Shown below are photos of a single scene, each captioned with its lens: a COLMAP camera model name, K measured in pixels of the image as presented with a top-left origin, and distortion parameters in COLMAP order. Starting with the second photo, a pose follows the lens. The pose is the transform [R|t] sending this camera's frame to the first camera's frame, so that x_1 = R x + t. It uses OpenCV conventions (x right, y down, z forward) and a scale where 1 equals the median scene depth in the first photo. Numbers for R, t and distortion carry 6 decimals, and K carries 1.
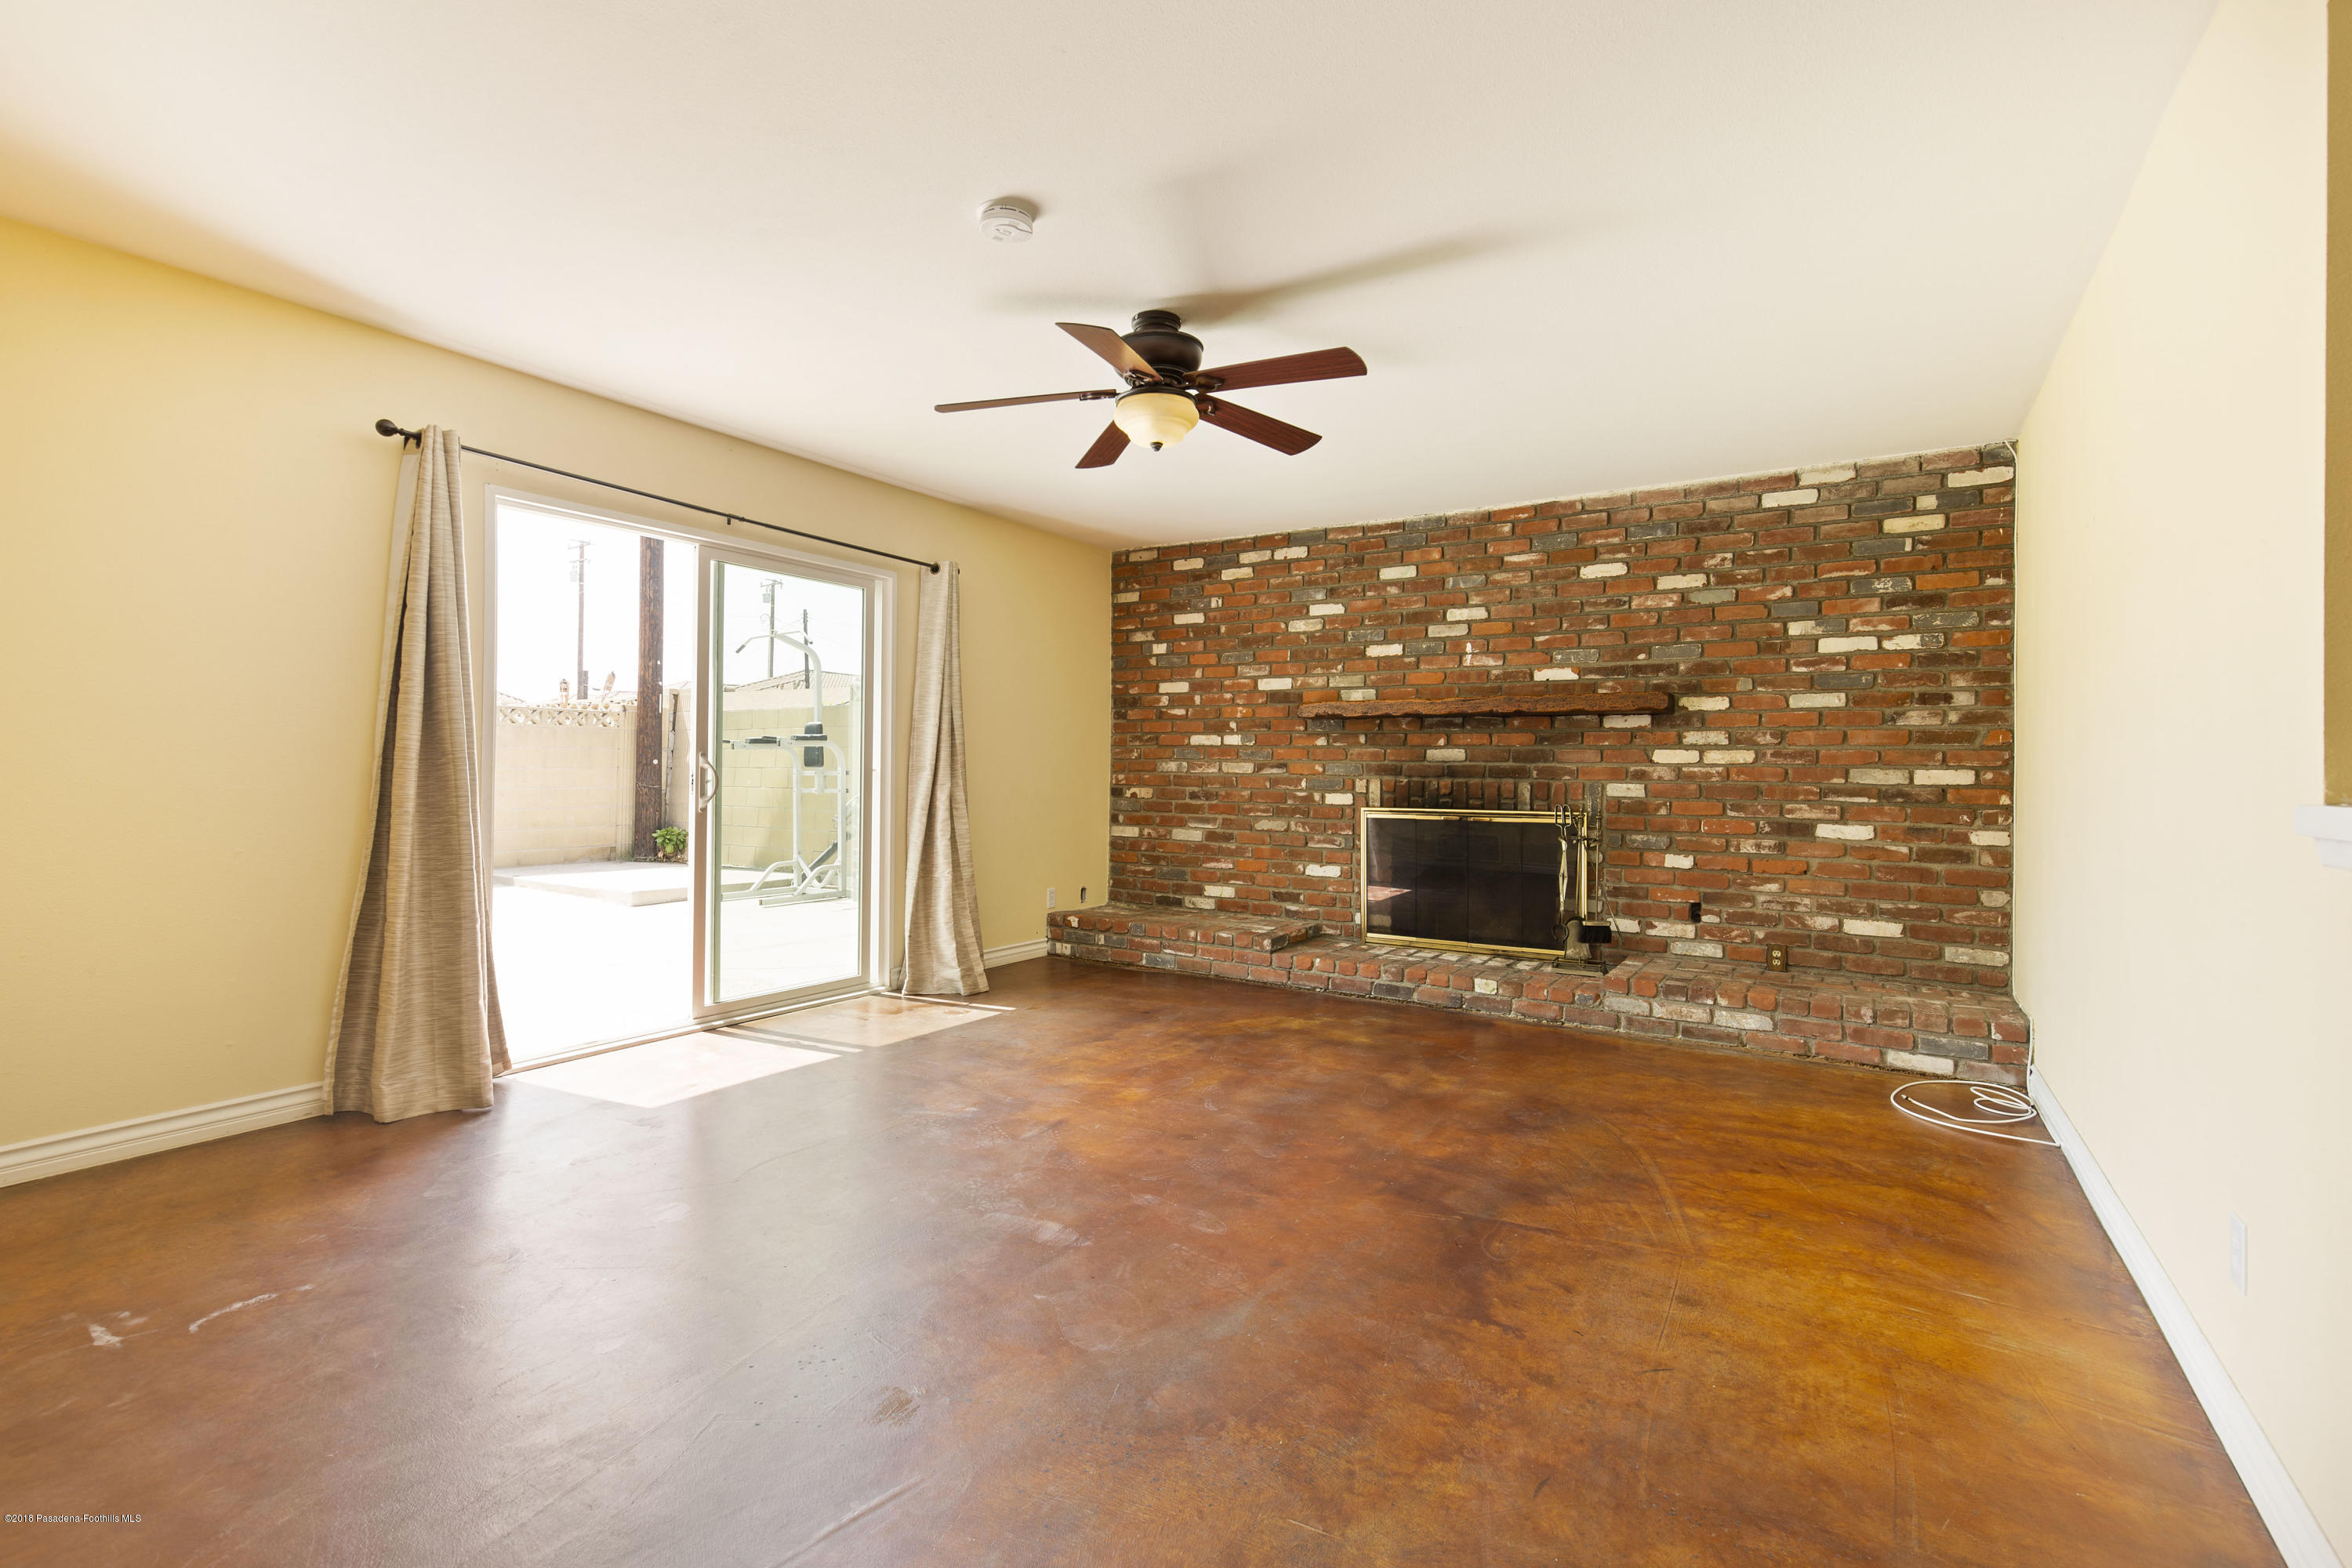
lens RADIAL K [[1063.7, 0, 1150.5], [0, 1063.7, 765.8], [0, 0, 1]] dist [0.011203, -0.001684]
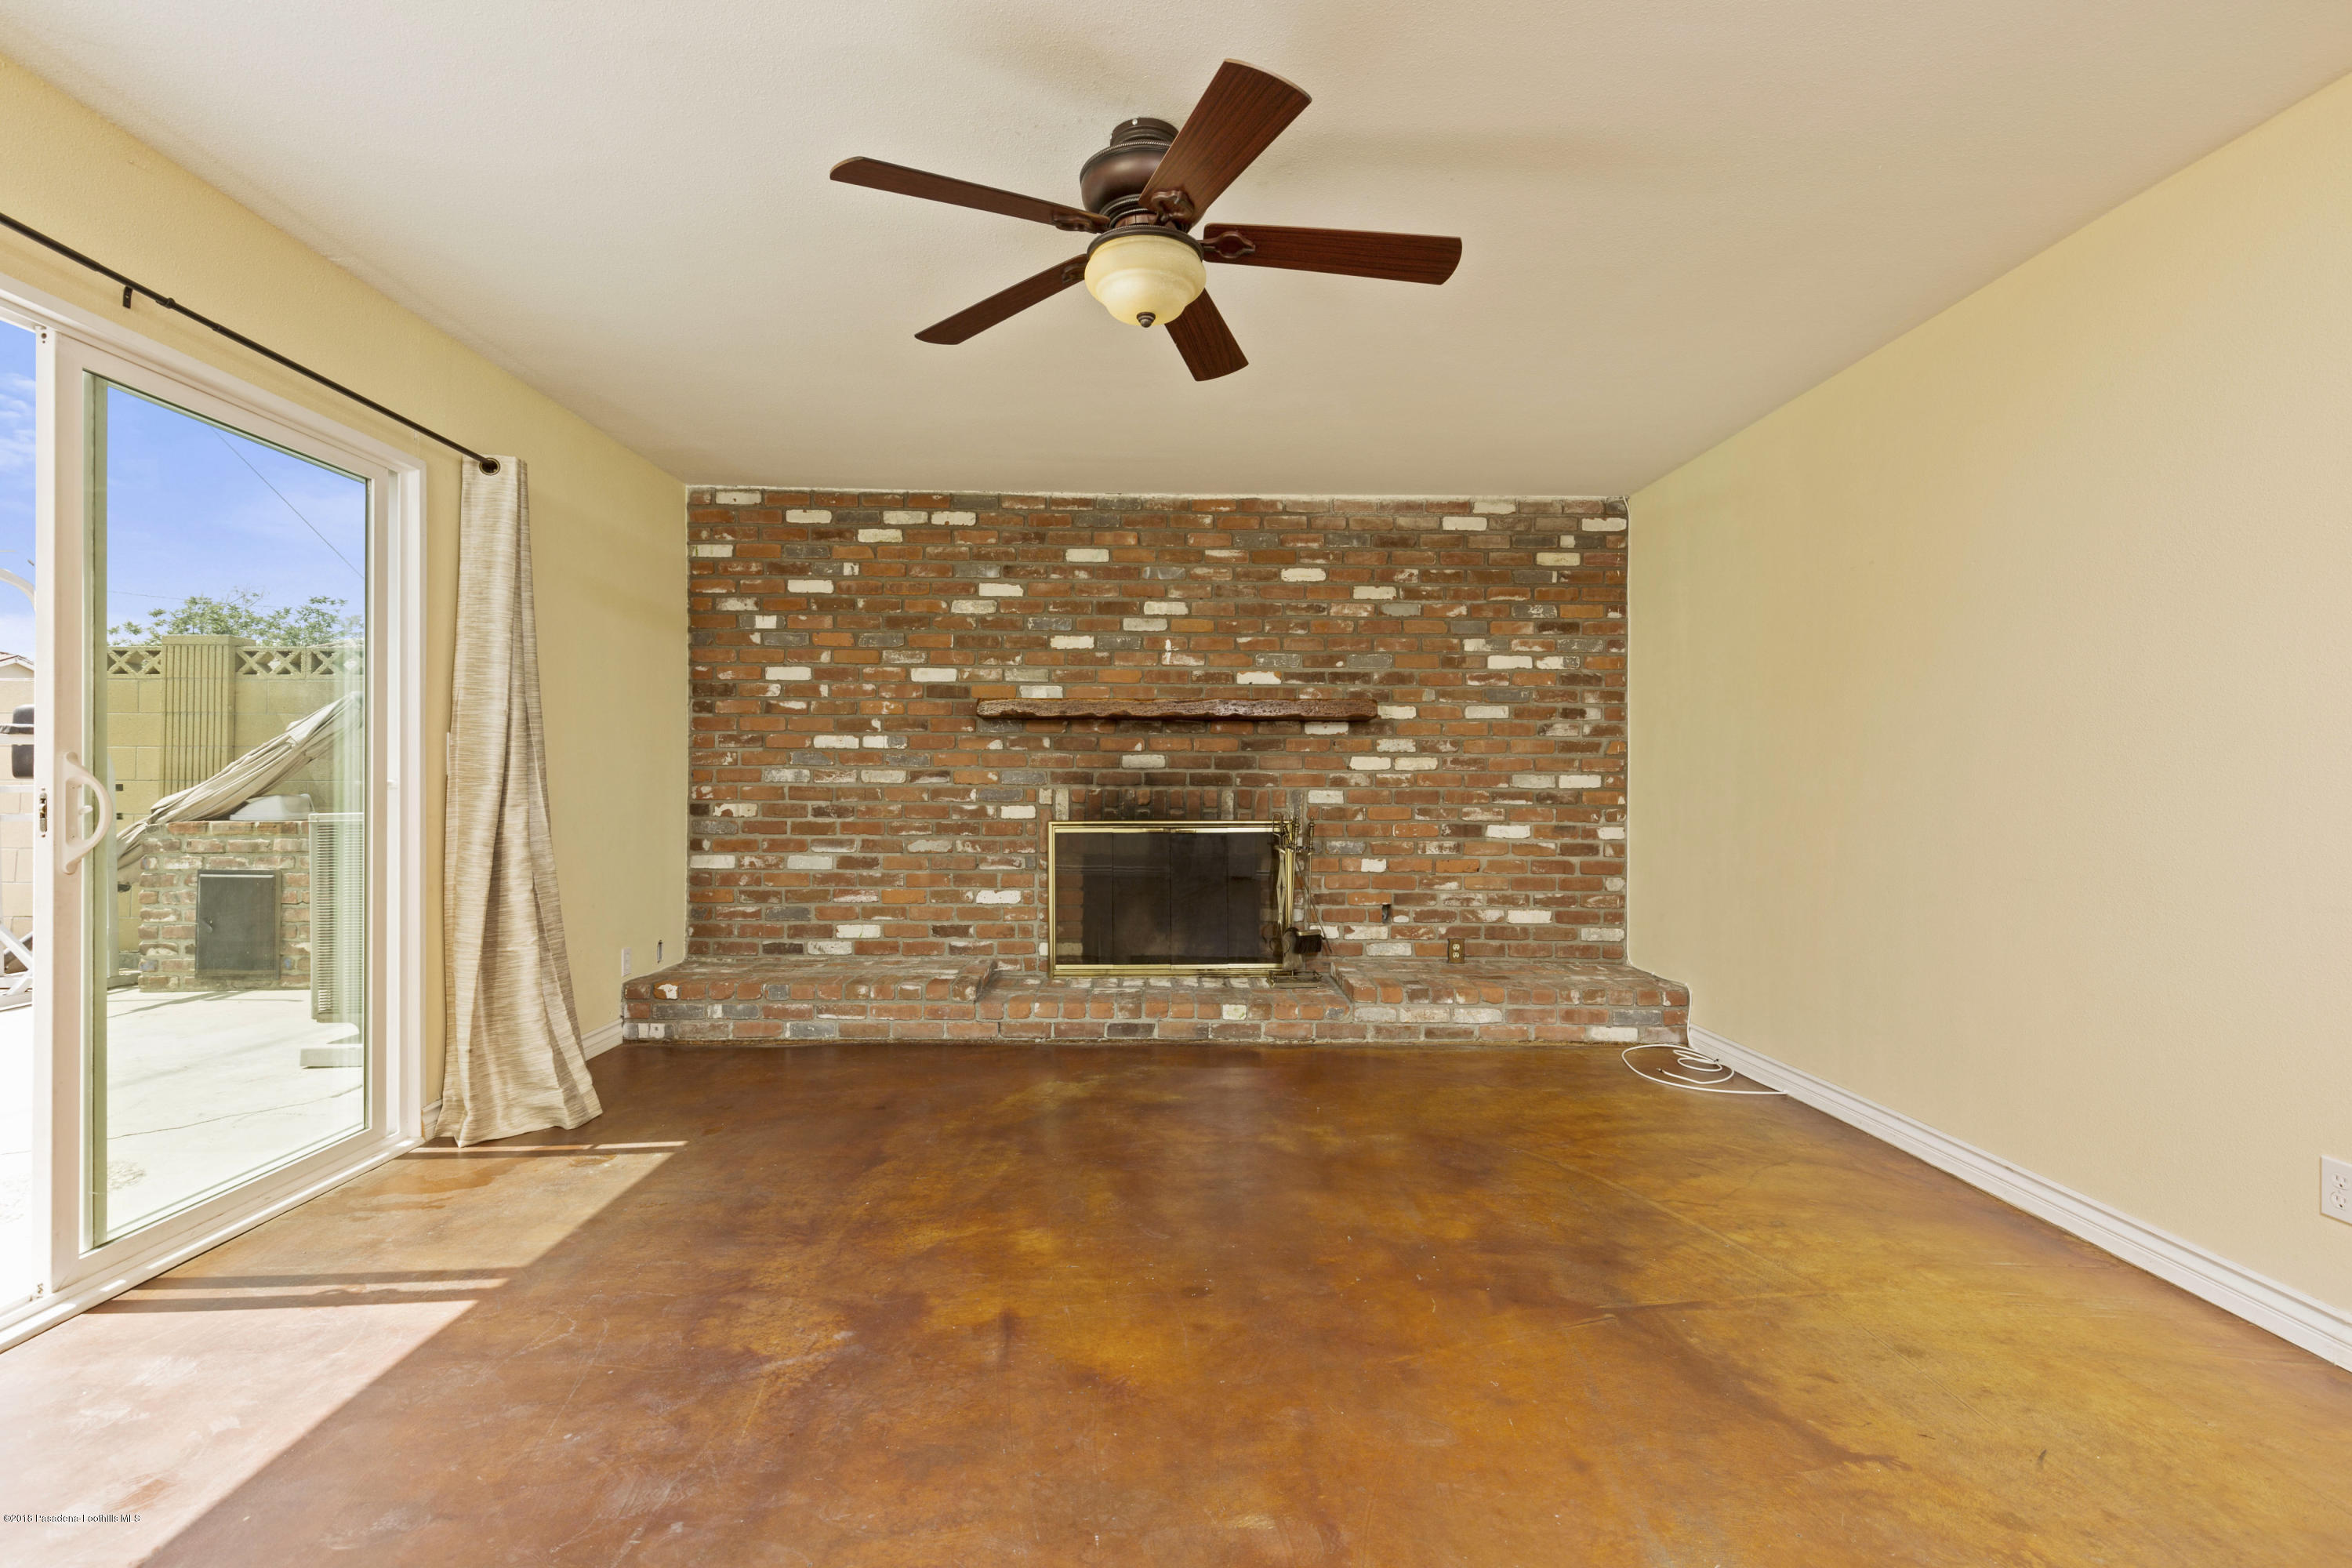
lens RADIAL K [[1063.7, 0, 1155.6], [0, 1063.7, 778.7], [0, 0, 1]] dist [0.011203, -0.001684]
pose [[0.829147, -0.007225, 0.558984, -0.244280], [0.003343, 0.999963, 0.007966, -0.002644], [-0.559021, -0.004737, 0.829140, 0.262453]]
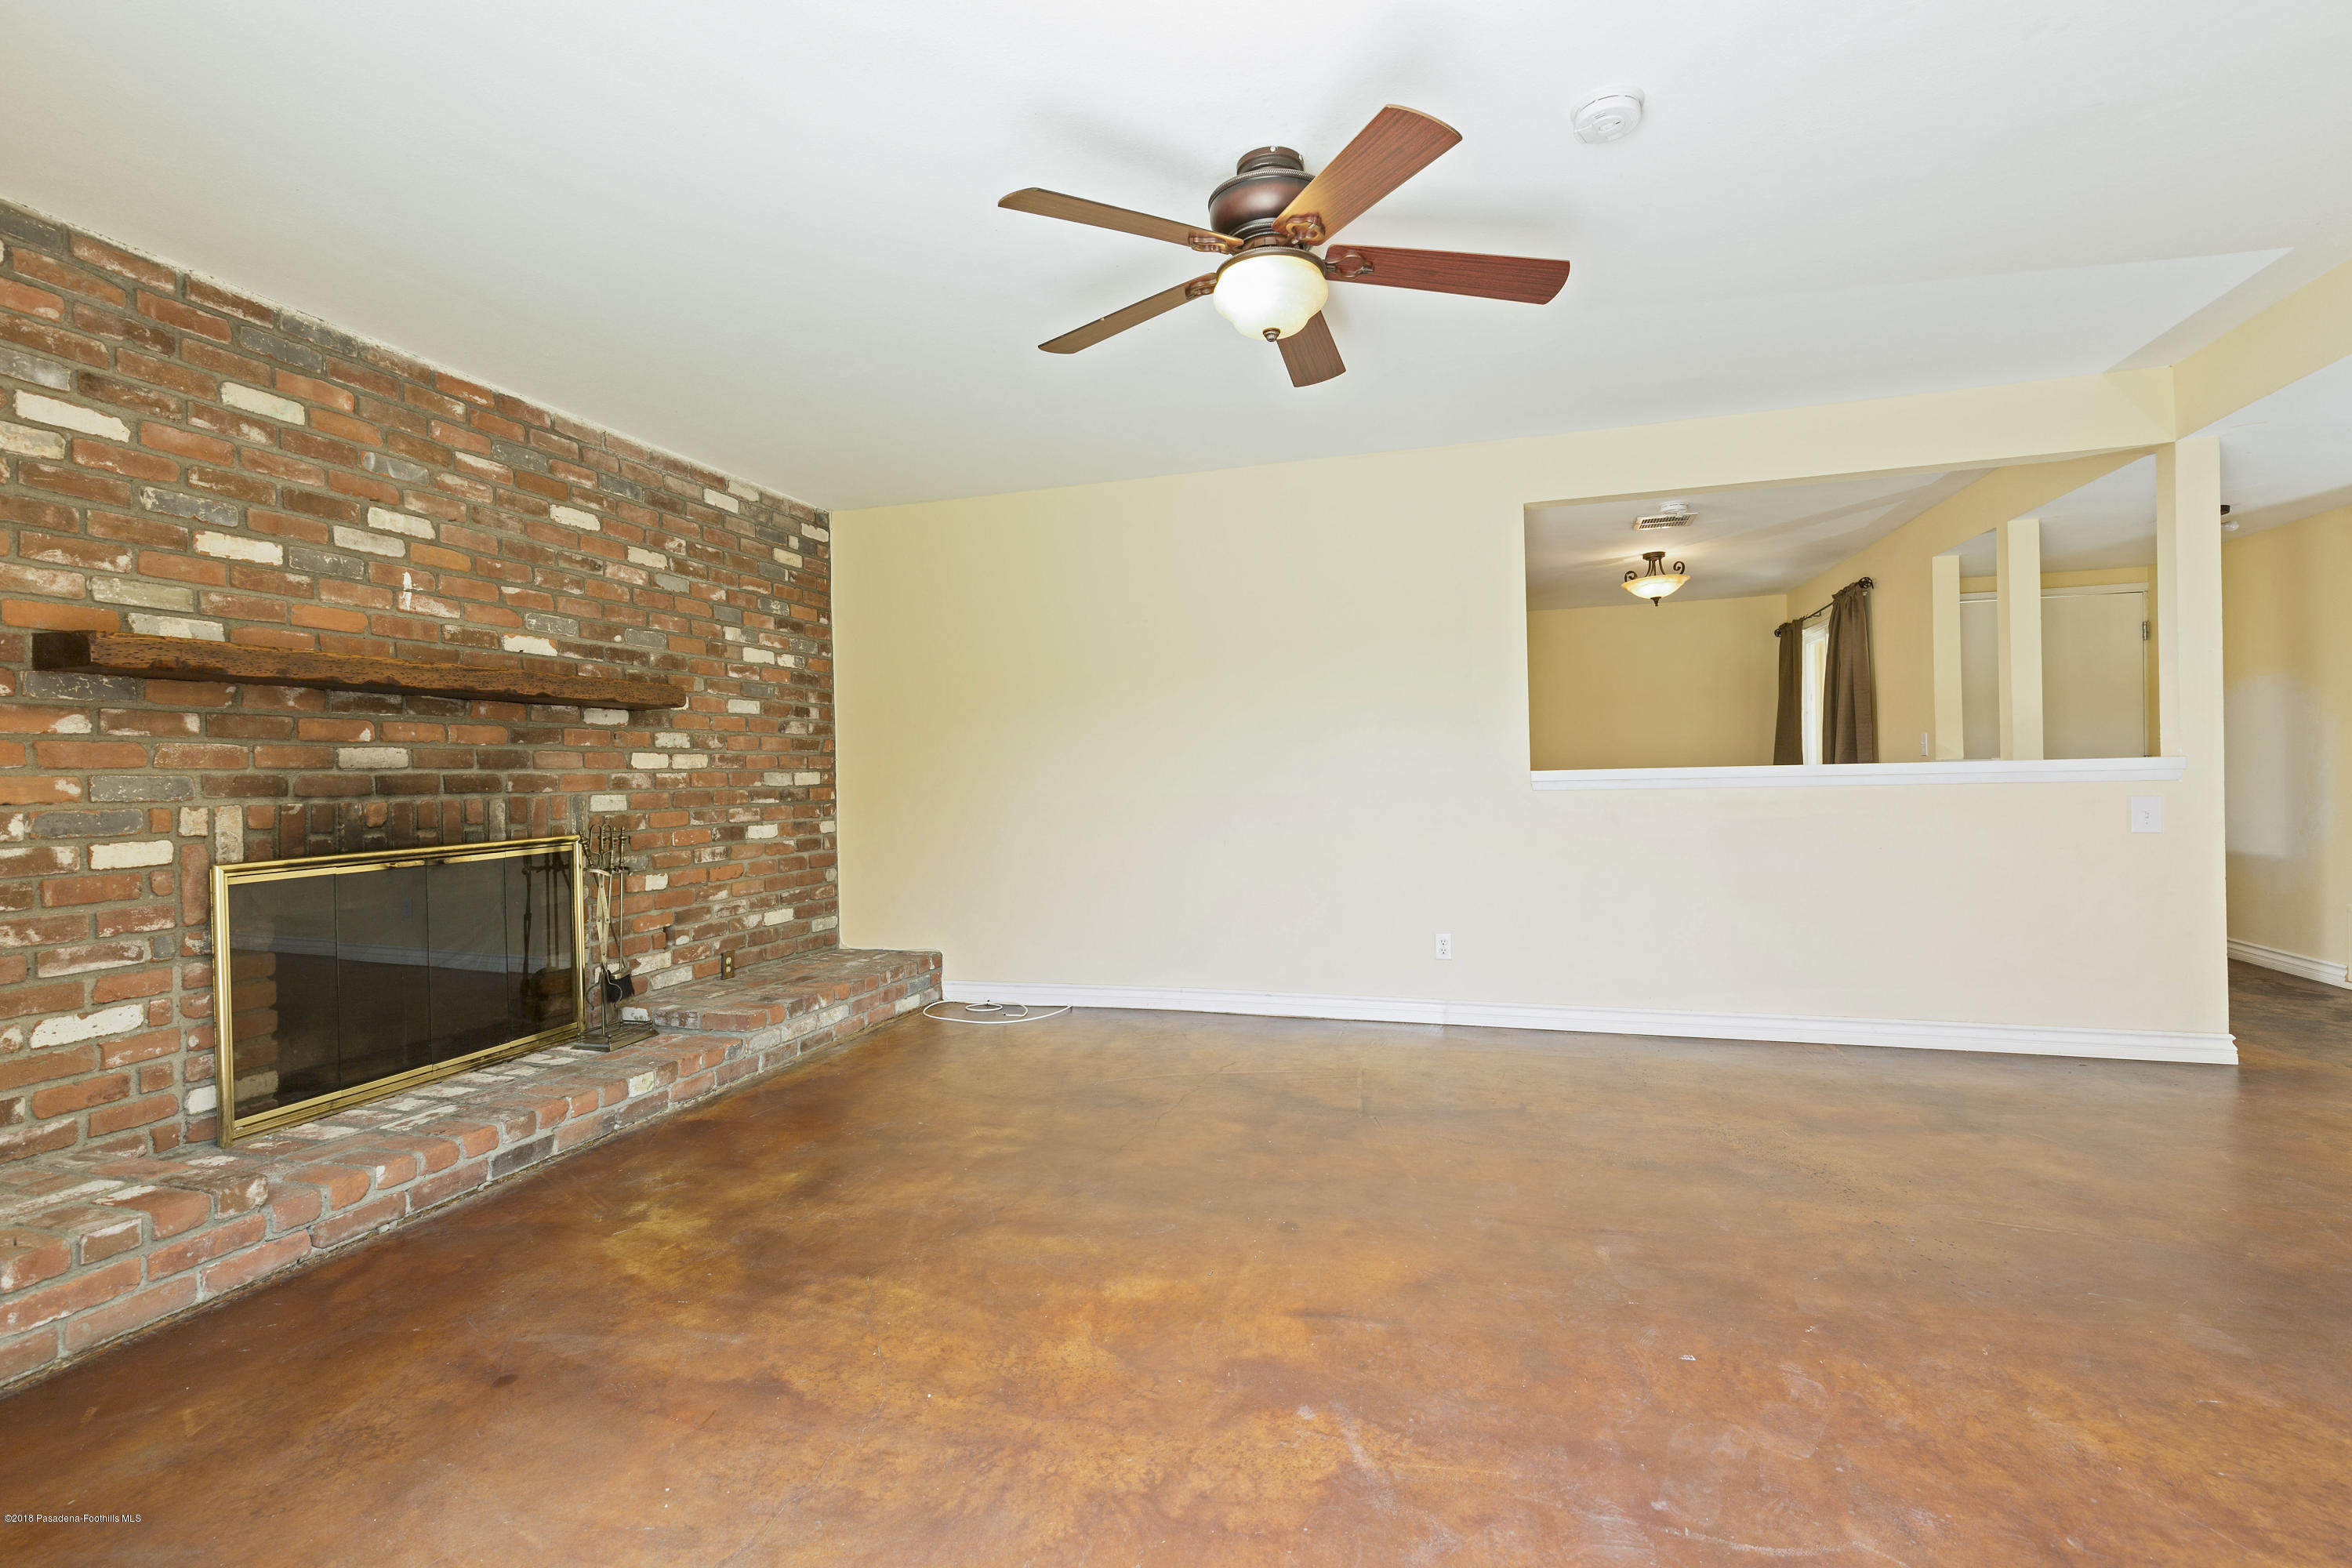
lens RADIAL K [[1063.7, 0, 1179.7], [0, 1063.7, 779.3], [0, 0, 1]] dist [0.011203, -0.001684]
pose [[-0.286458, -0.011304, 0.958026, -0.444025], [0.015787, 0.999739, 0.016517, -0.001197], [-0.957963, 0.019856, -0.286204, 0.818885]]
